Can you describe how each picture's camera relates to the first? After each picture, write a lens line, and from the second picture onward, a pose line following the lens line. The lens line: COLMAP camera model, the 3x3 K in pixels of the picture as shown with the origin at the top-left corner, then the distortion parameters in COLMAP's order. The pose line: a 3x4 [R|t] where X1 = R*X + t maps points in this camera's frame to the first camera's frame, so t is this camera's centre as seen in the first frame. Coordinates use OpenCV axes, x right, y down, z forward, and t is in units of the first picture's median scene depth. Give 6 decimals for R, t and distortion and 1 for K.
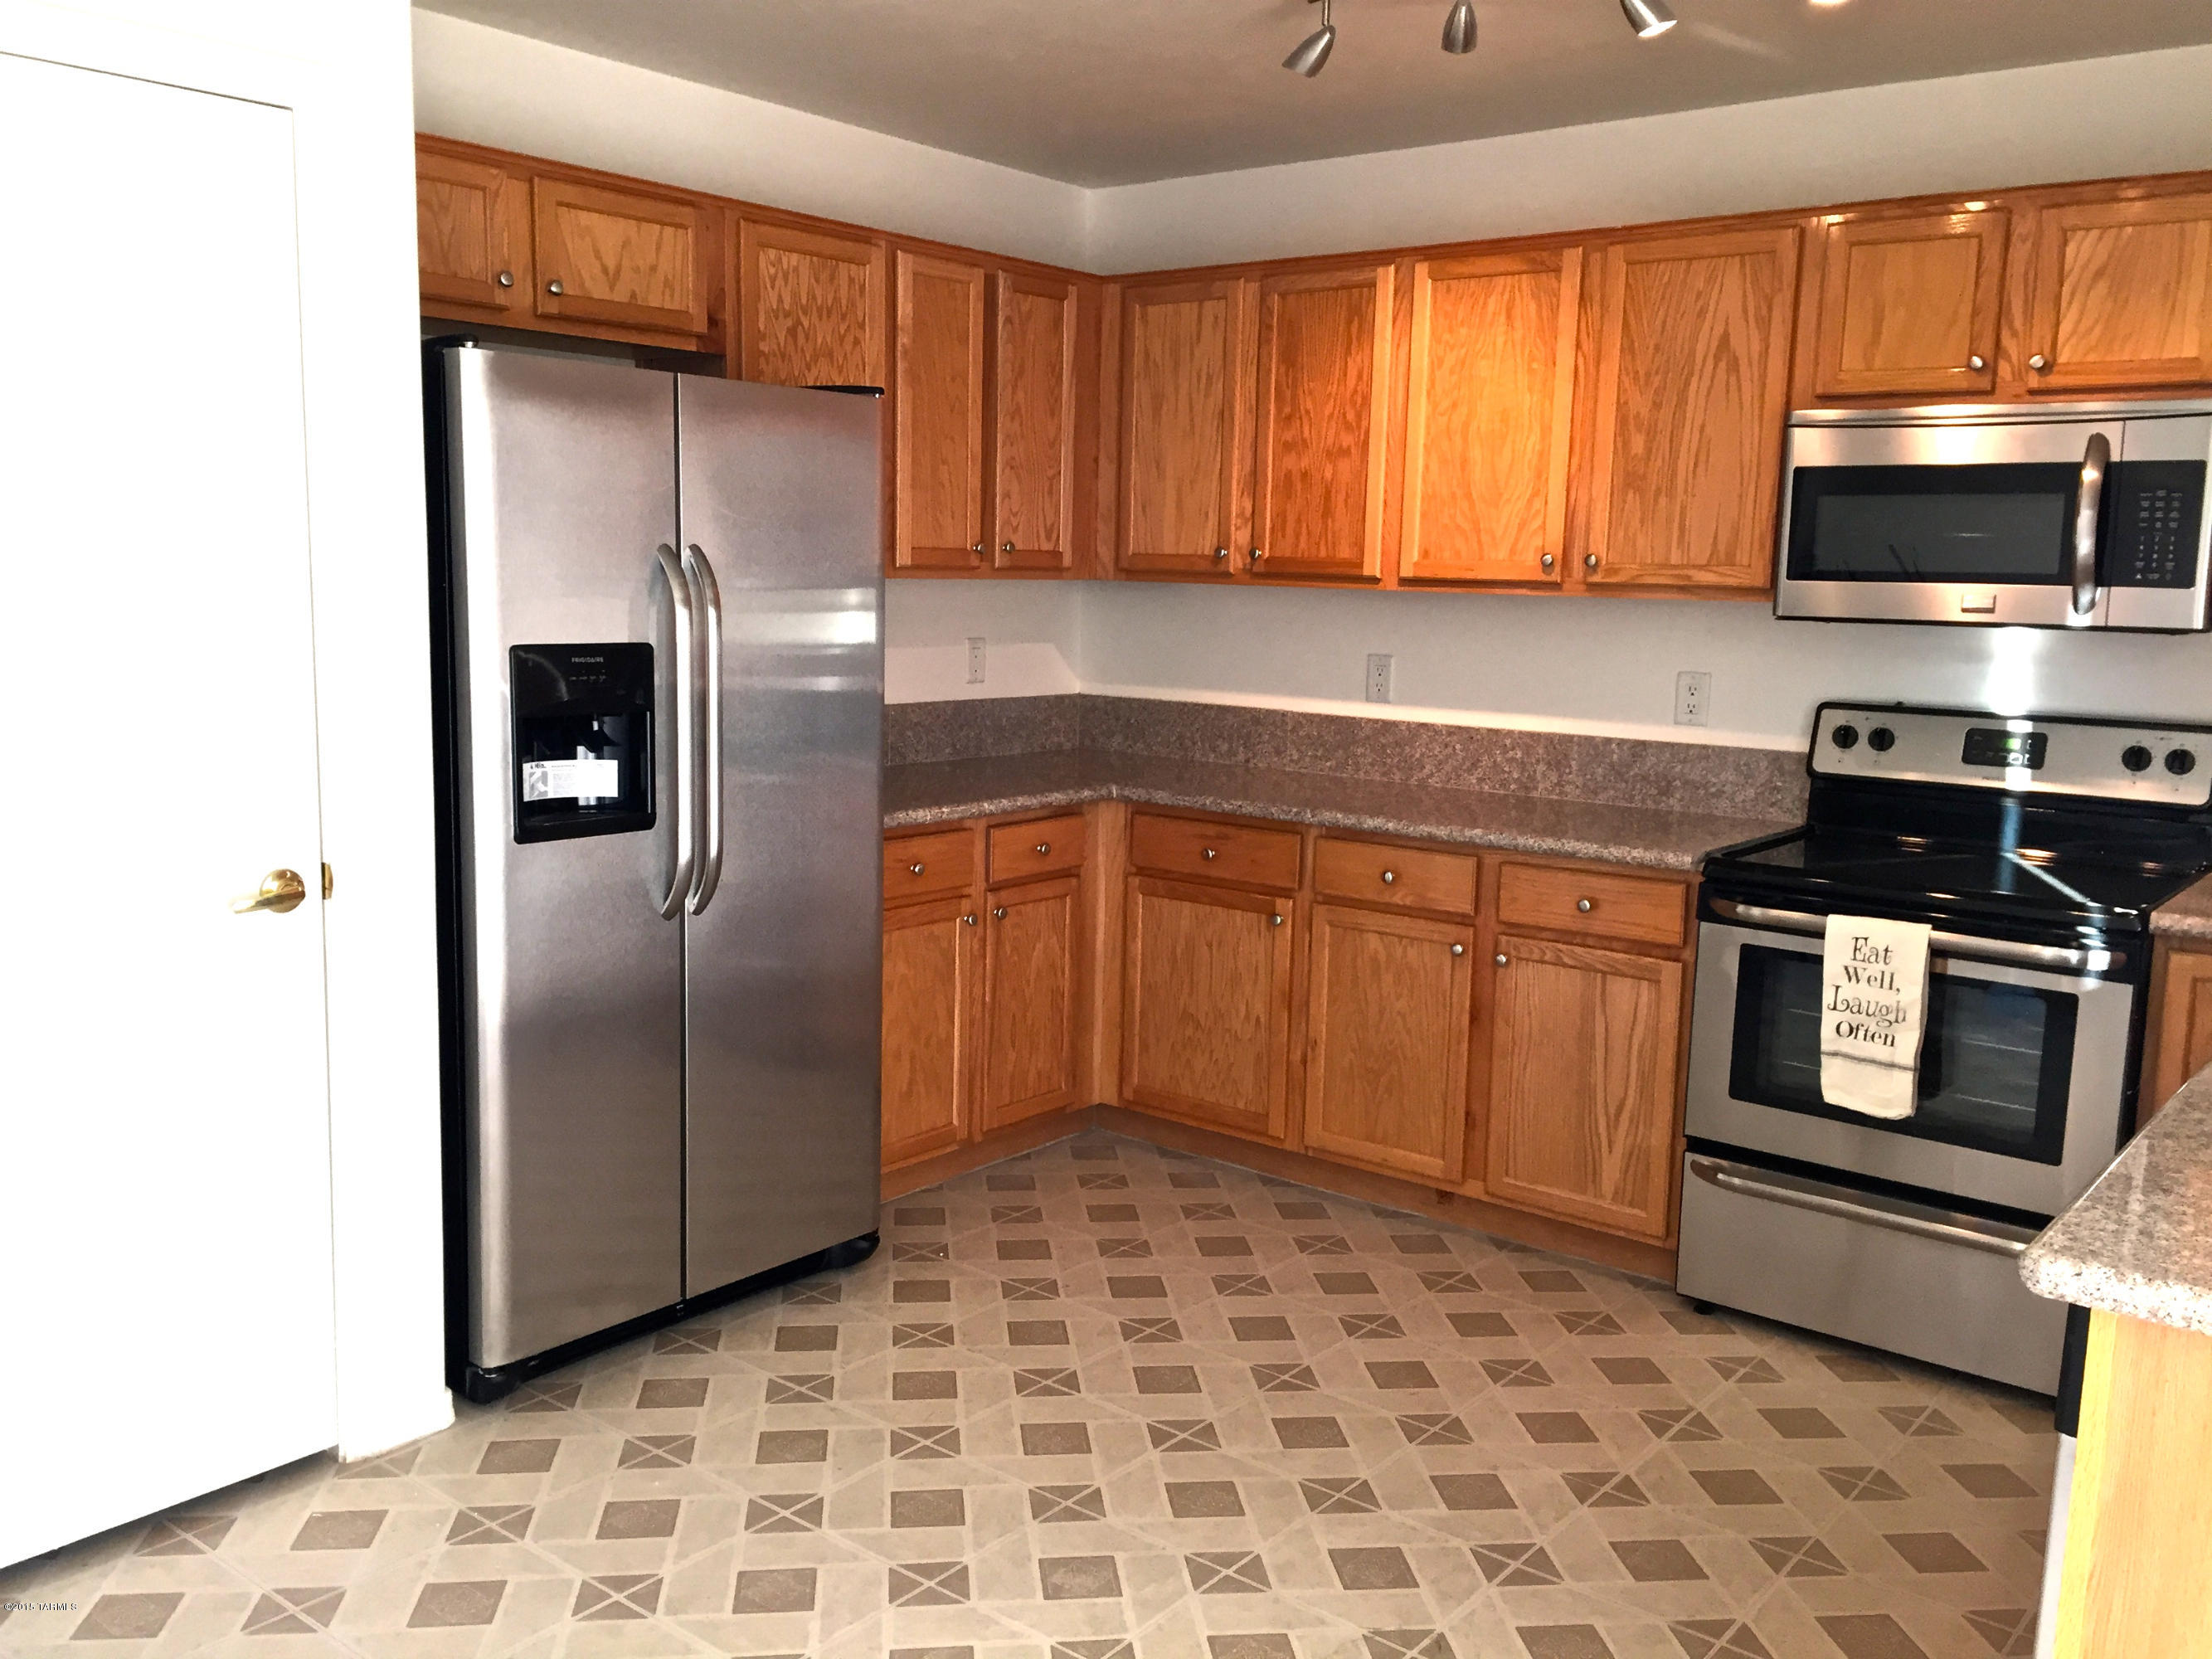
lens RADIAL K [[1873.1, 0, 1106.0], [0, 1873.1, 829.5], [0, 0, 1]] dist [0.085604, -0.114223]
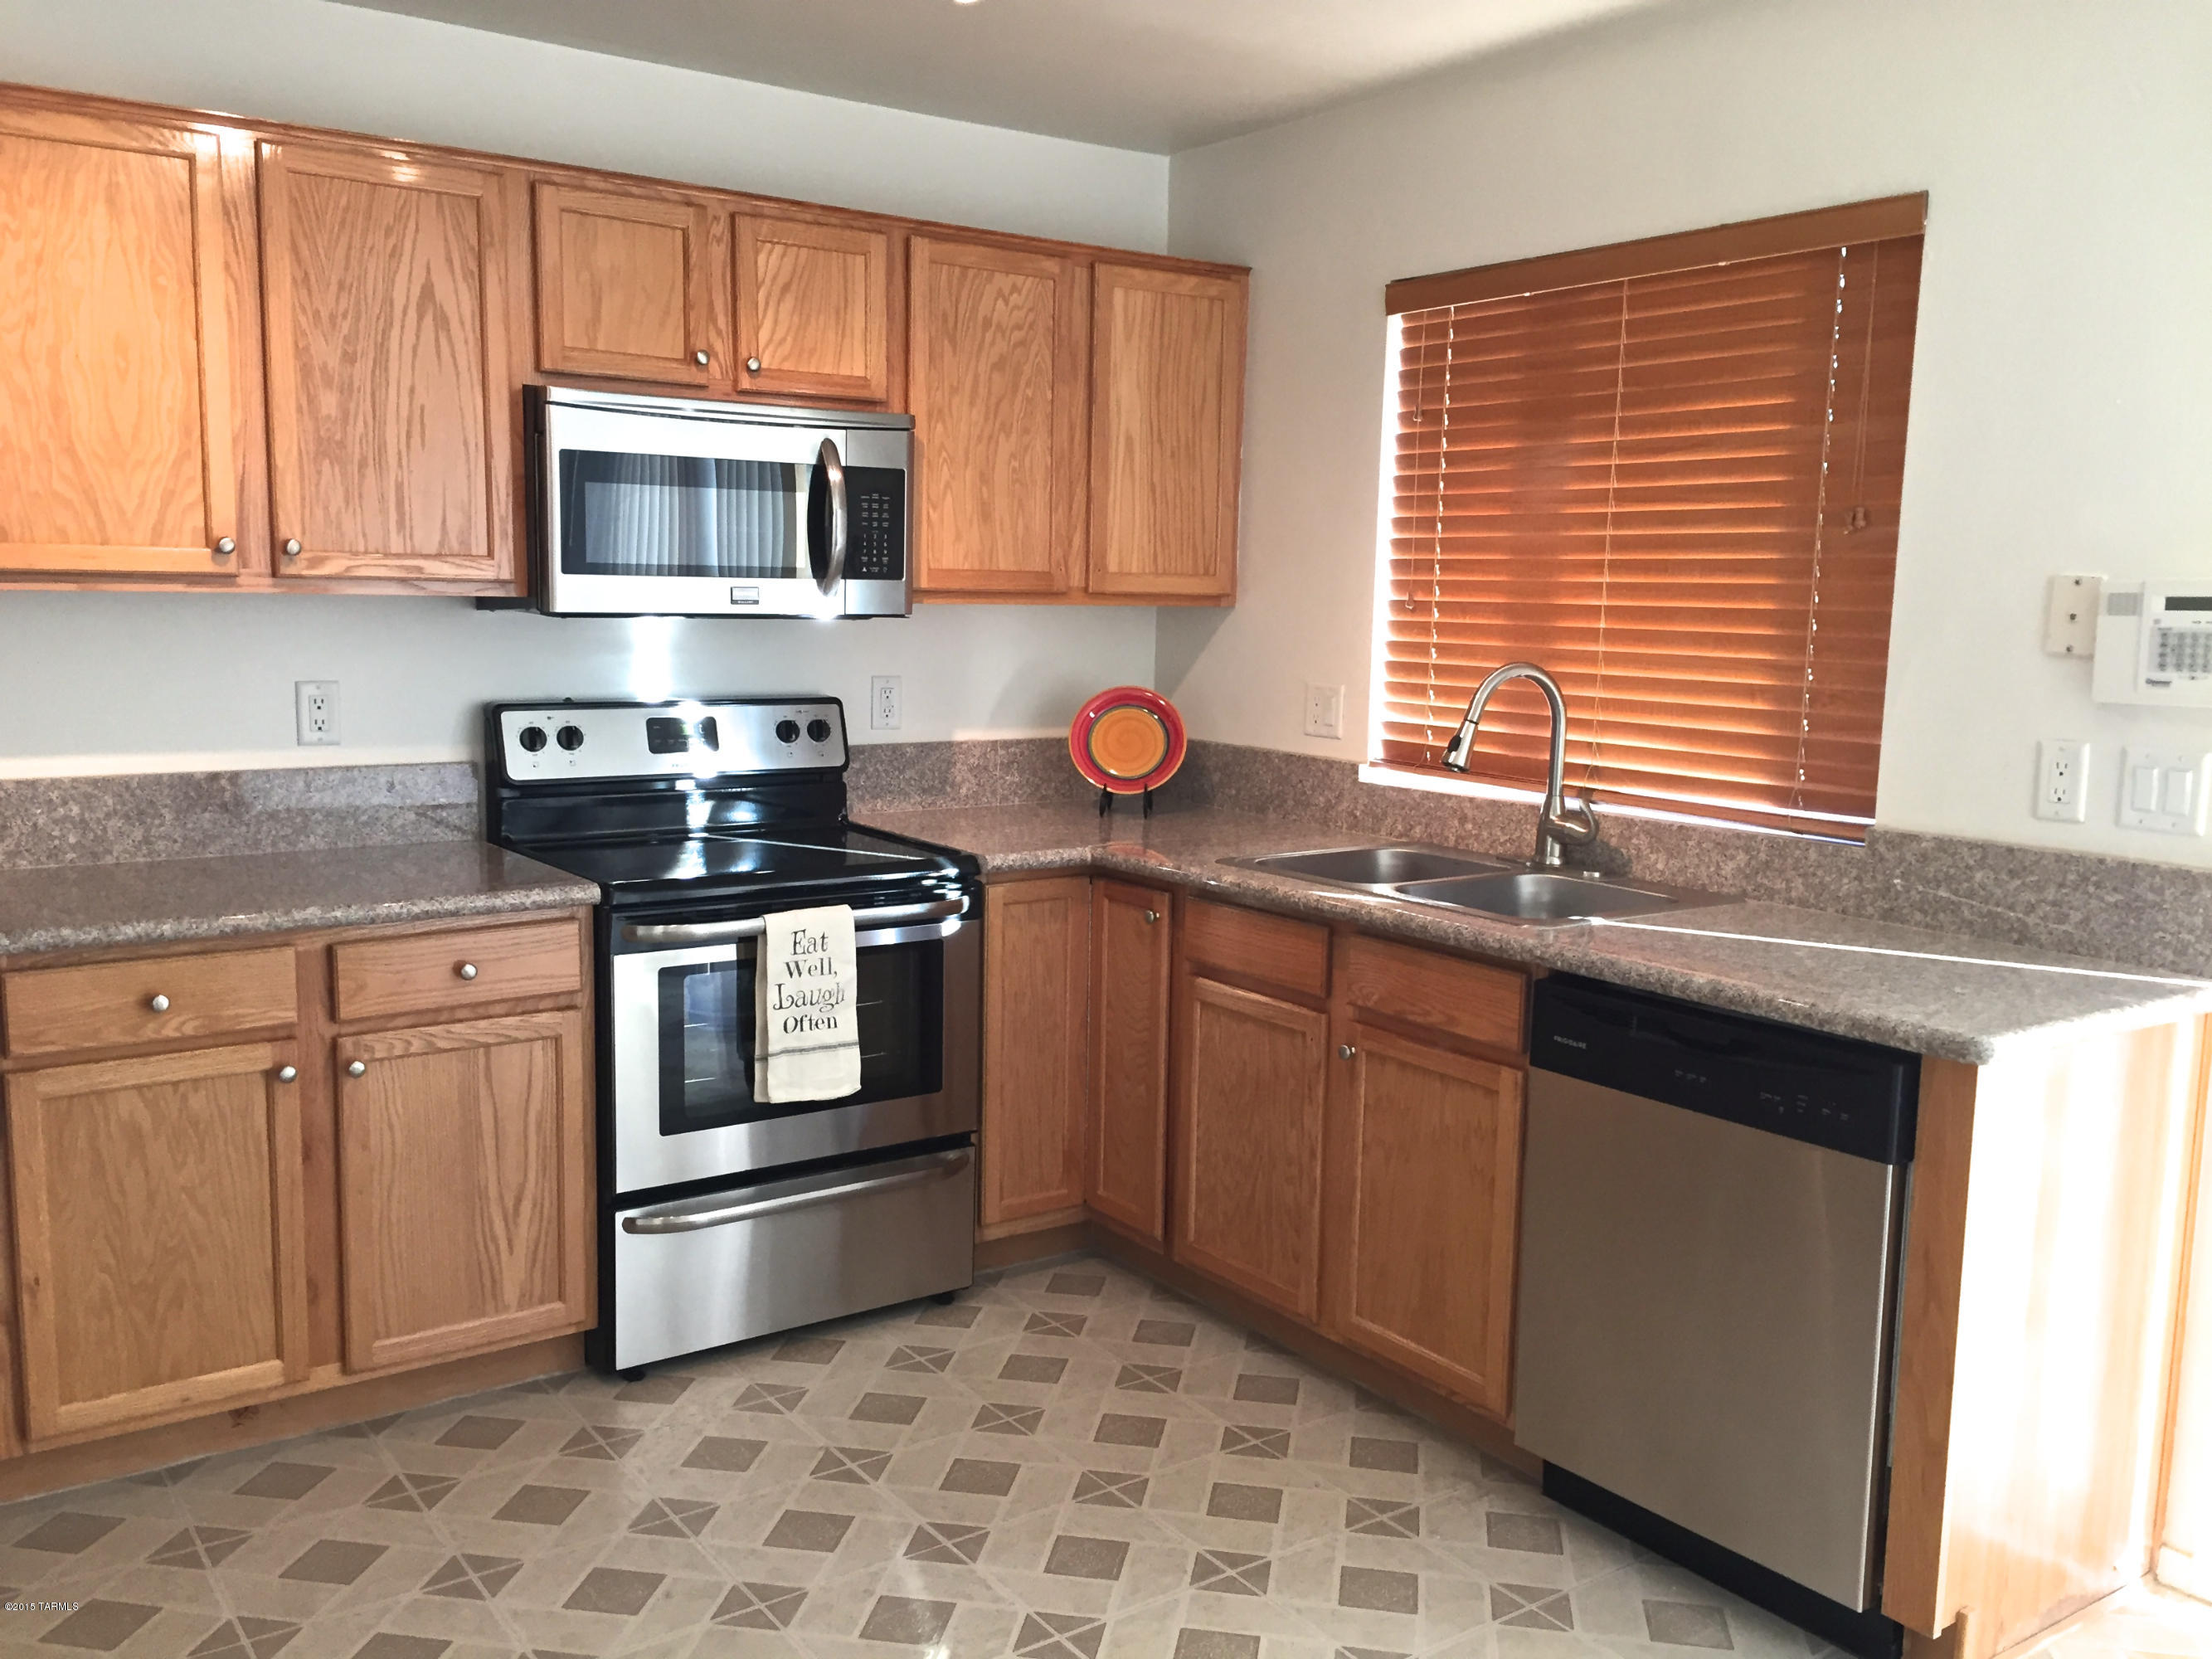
lens RADIAL K [[1873.1, 0, 1106.0], [0, 1873.1, 829.5], [0, 0, 1]] dist [0.085604, -0.114223]
pose [[0.268469, -0.144726, 0.952354, -0.438649], [0.124429, 0.985577, 0.114698, -0.079117], [-0.955218, 0.087708, 0.282605, 0.487955]]
